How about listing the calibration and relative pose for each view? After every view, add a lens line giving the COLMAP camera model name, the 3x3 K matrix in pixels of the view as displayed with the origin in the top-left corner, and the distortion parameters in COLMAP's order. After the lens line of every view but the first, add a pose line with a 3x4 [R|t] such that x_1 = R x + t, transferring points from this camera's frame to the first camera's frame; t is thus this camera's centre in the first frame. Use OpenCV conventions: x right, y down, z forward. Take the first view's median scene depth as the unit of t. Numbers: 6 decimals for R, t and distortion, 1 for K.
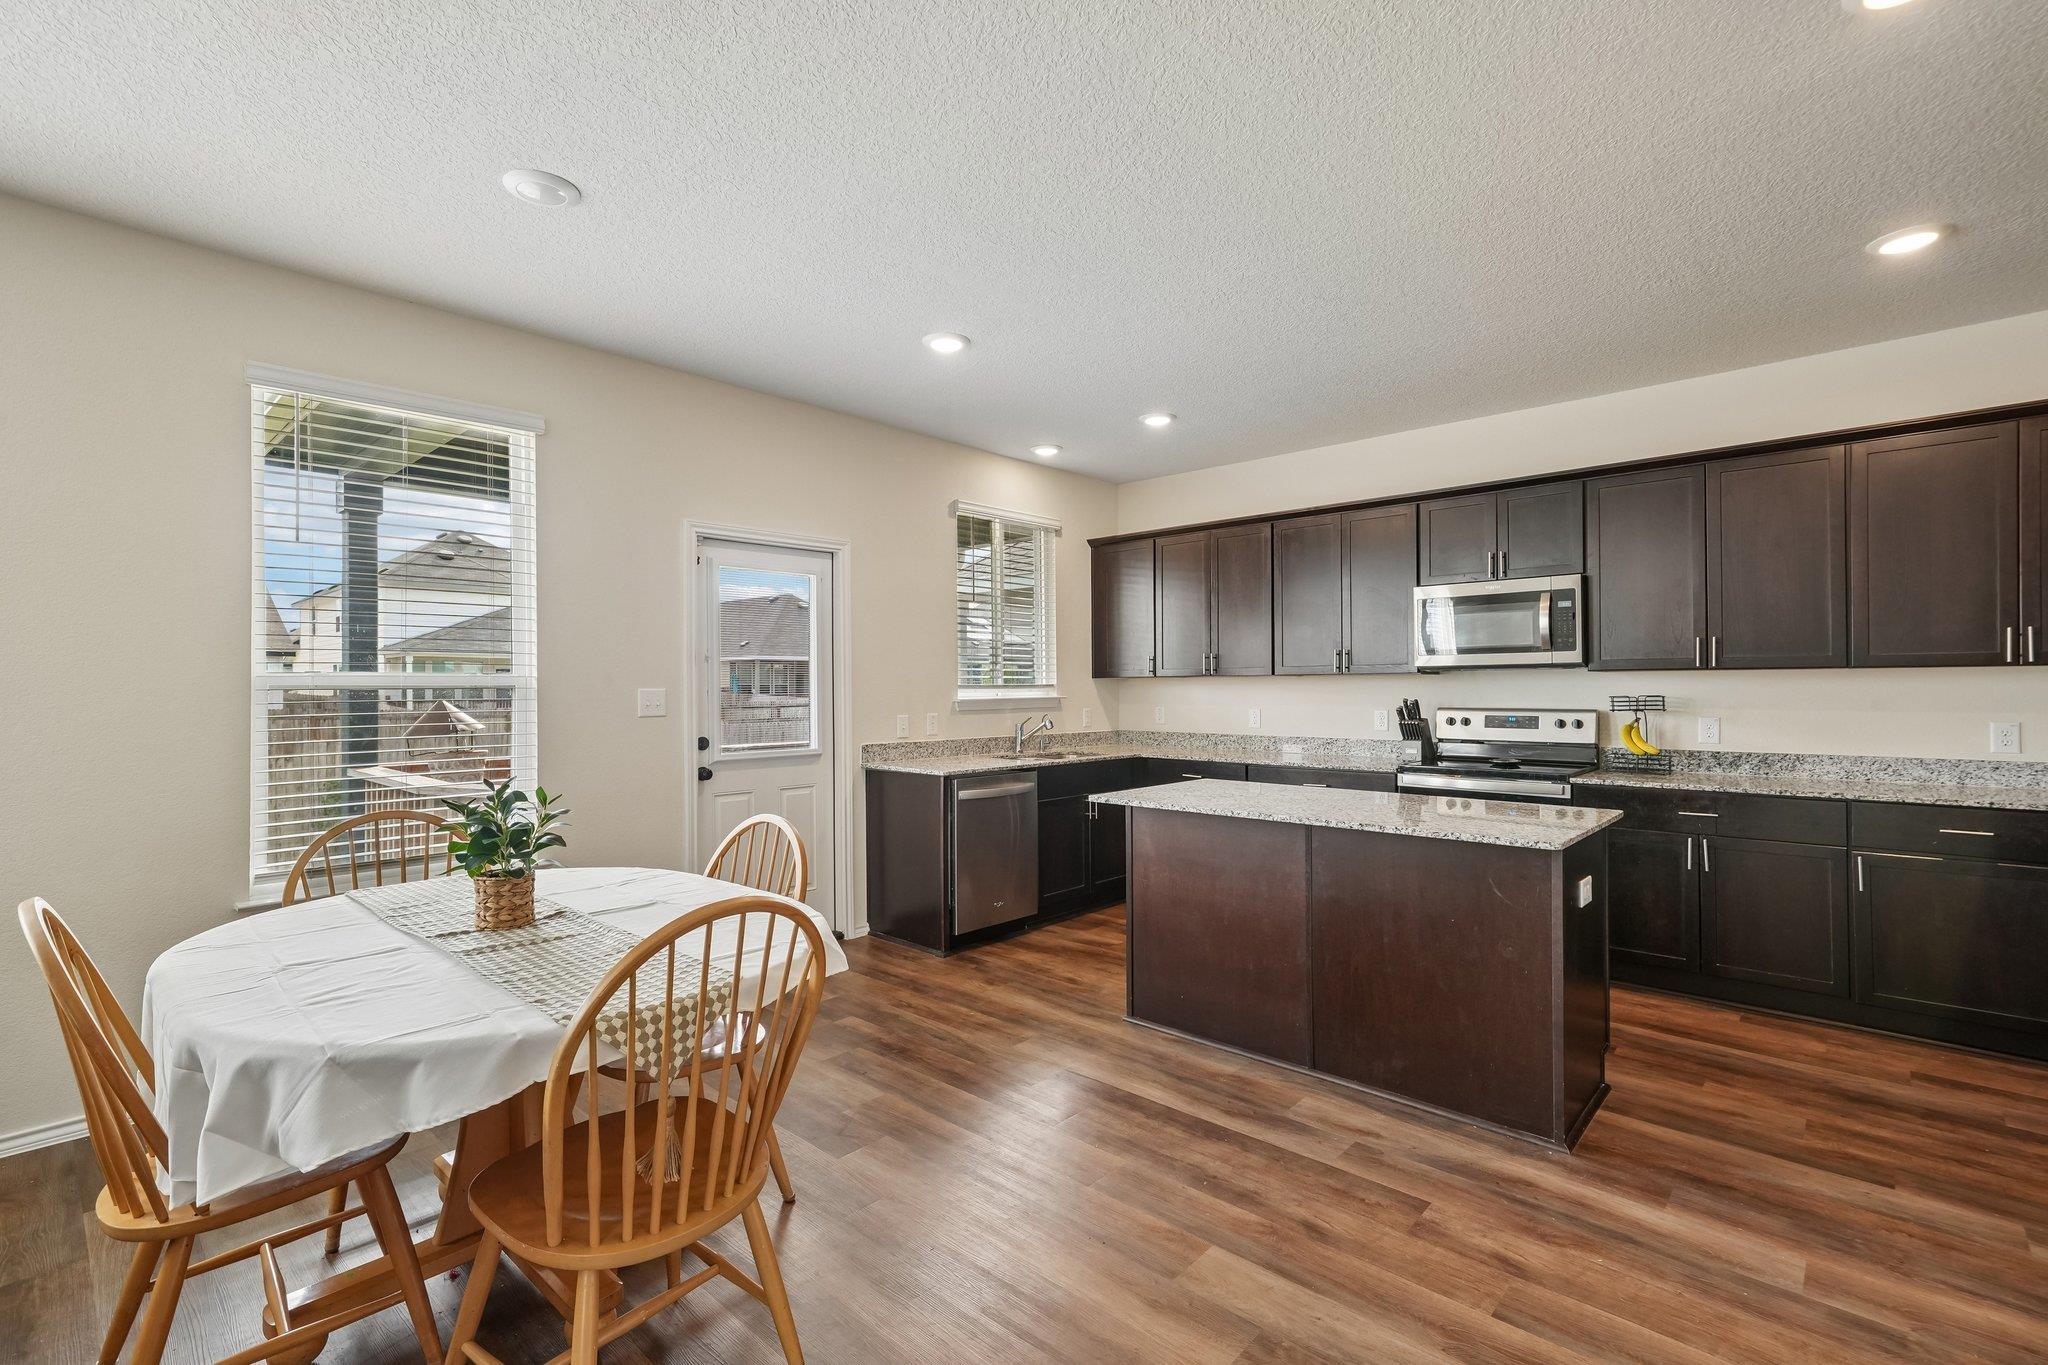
lens RADIAL K [[929.1, 0, 1068.2], [0, 929.1, 670.5], [0, 0, 1]] dist [0.014936, 0.000697]
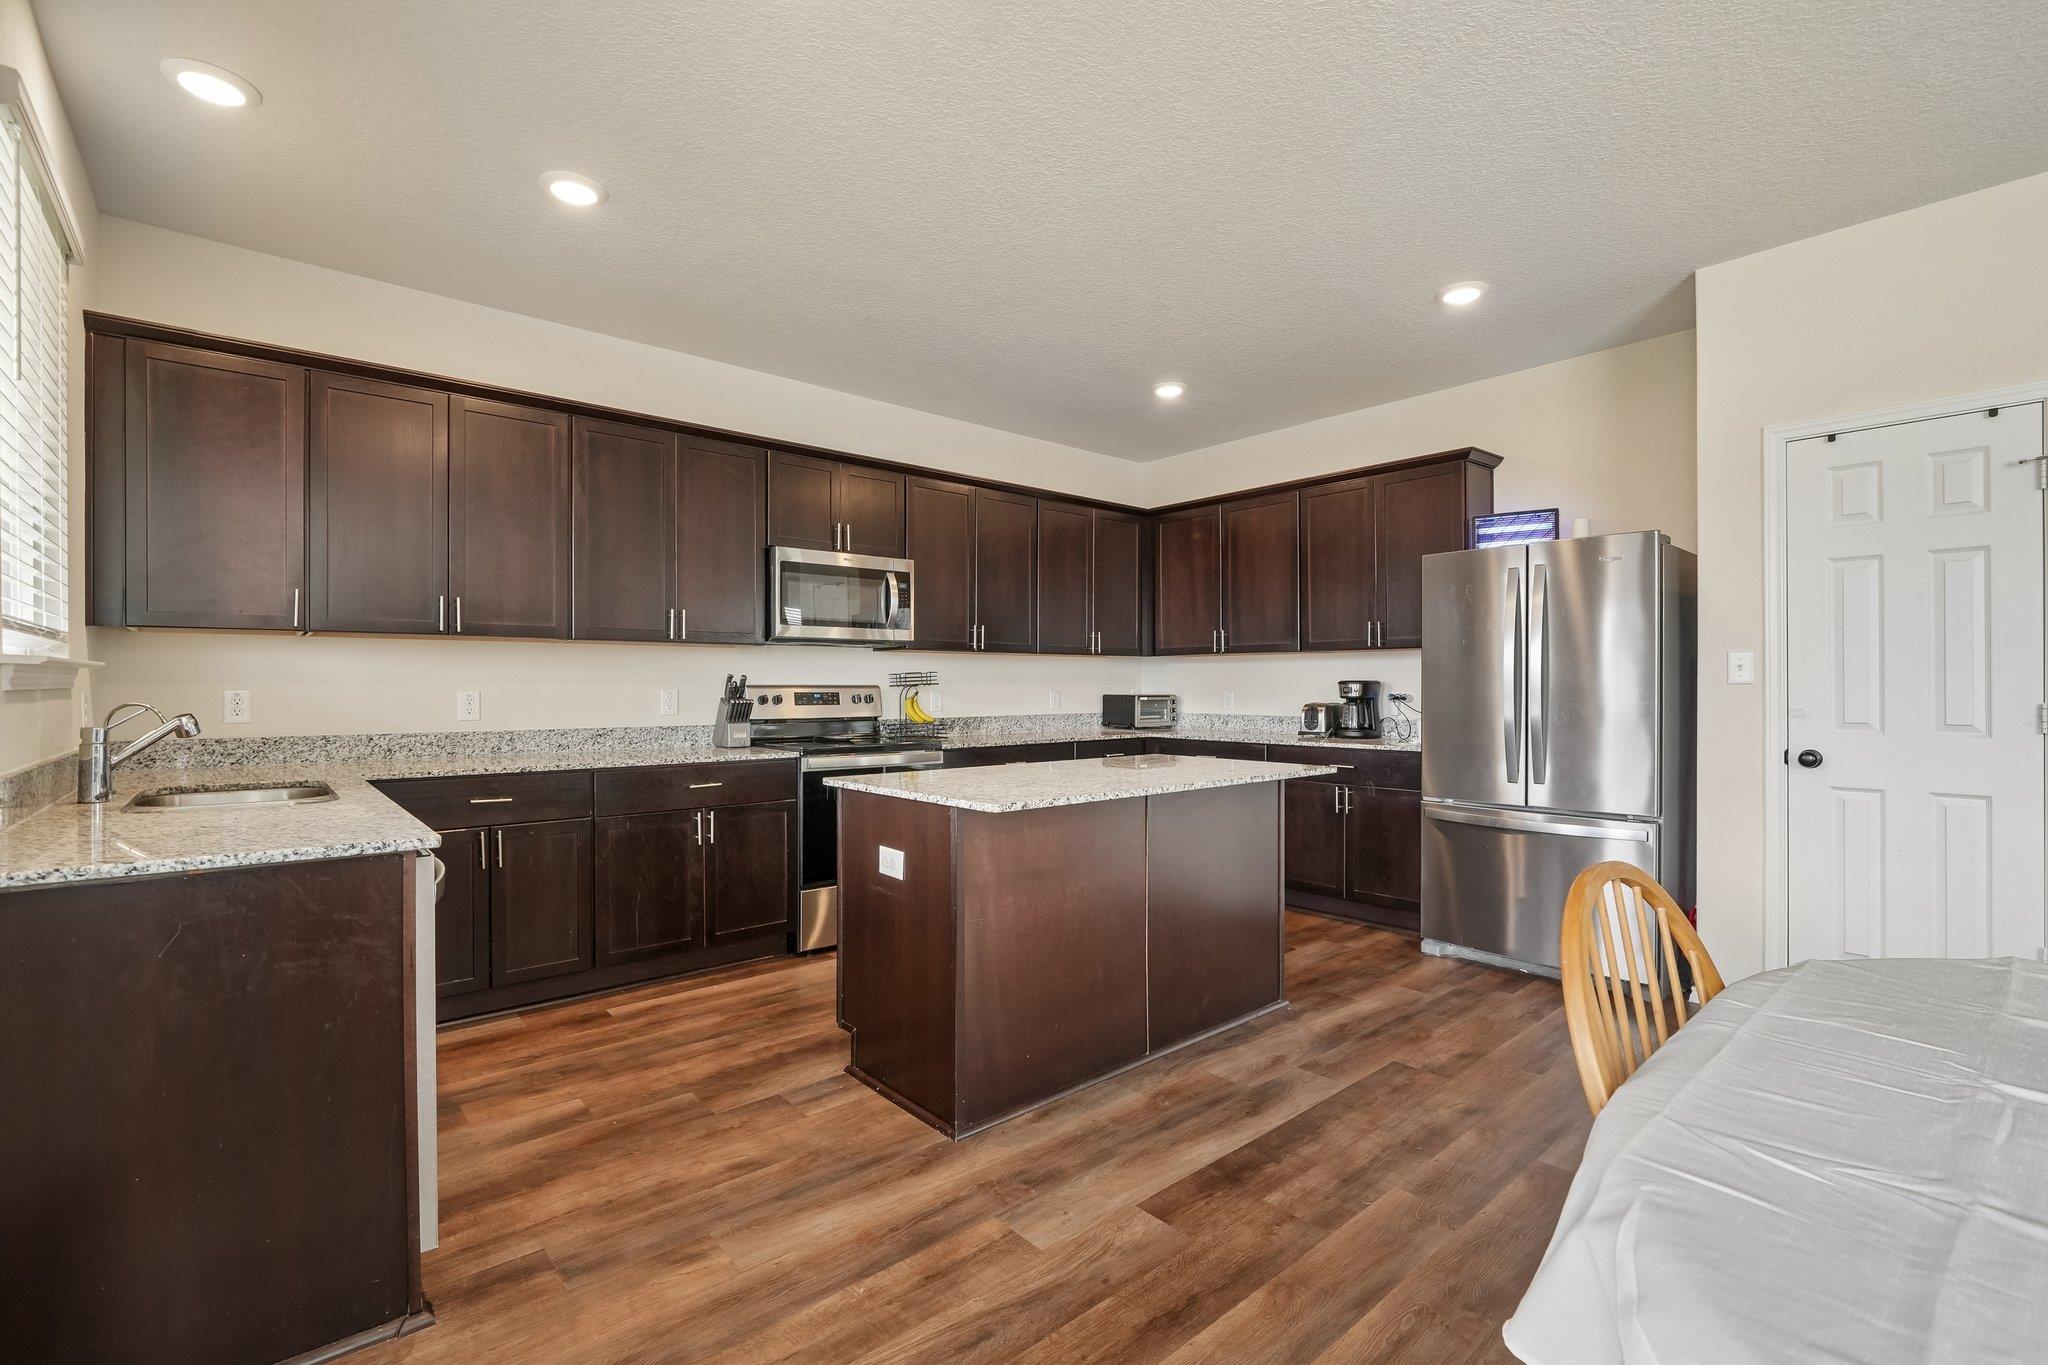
lens RADIAL K [[884.3, 0, 1030.2], [0, 884.3, 685.4], [0, 0, 1]] dist [-0.001618, 0.002189]
pose [[0.146713, 0.003799, 0.989172, -0.500615], [-0.018462, 0.999829, -0.001102, 0.045766], [-0.989007, -0.018100, 0.146758, 0.773930]]
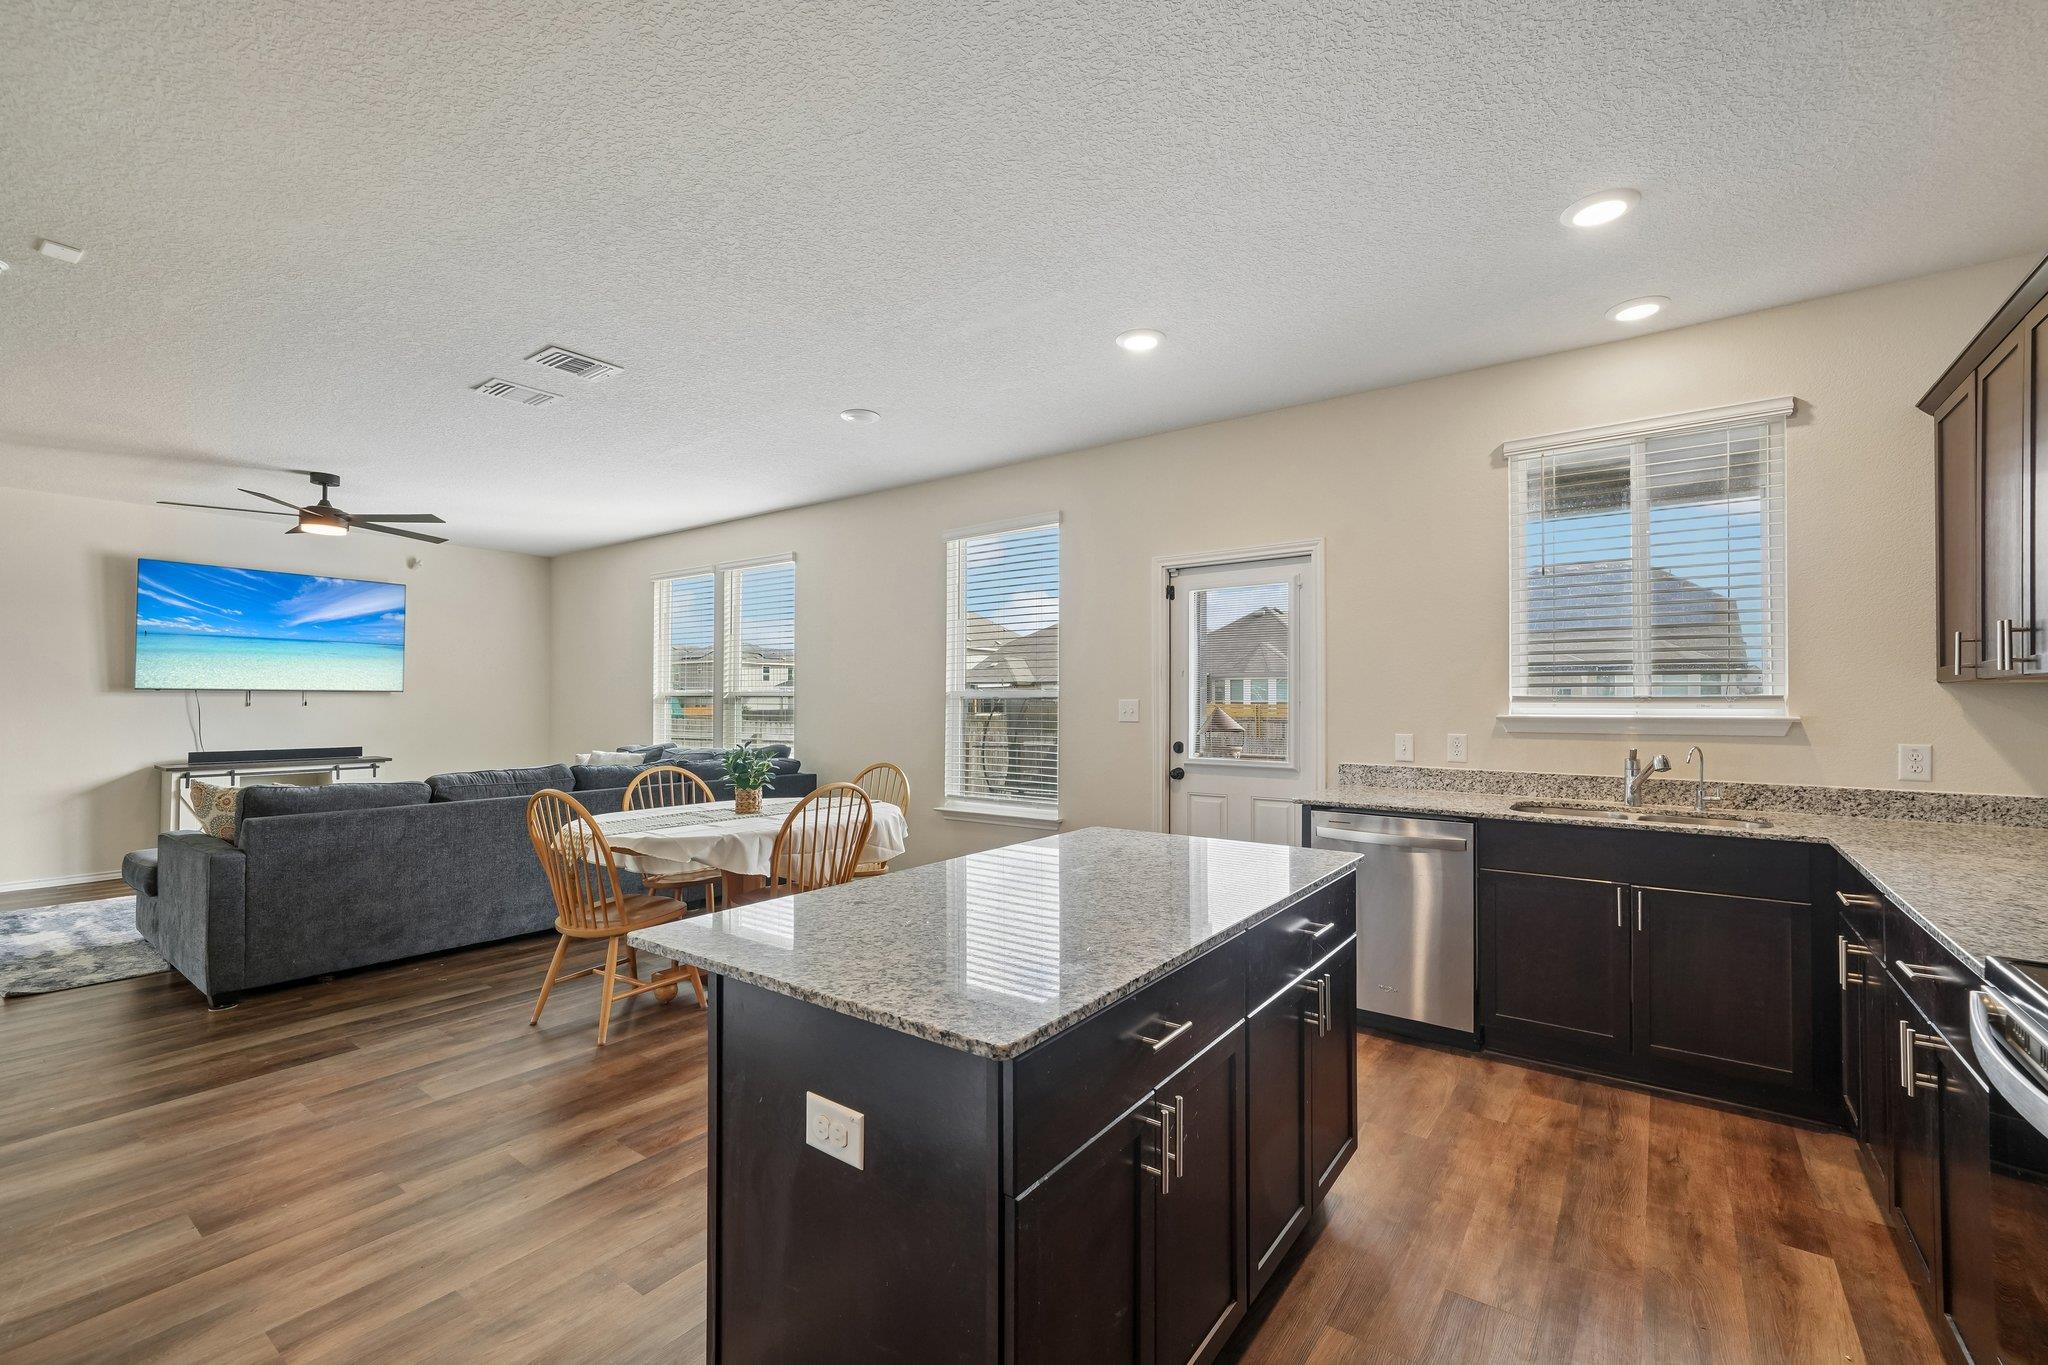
lens RADIAL K [[884.3, 0, 1022.3], [0, 884.3, 696.4], [0, 0, 1]] dist [-0.001618, 0.002189]
pose [[0.068078, -0.001742, -0.997678, 0.716764], [0.013707, 0.999906, -0.000810, 0.014228], [0.997586, -0.013620, 0.068096, 0.767064]]
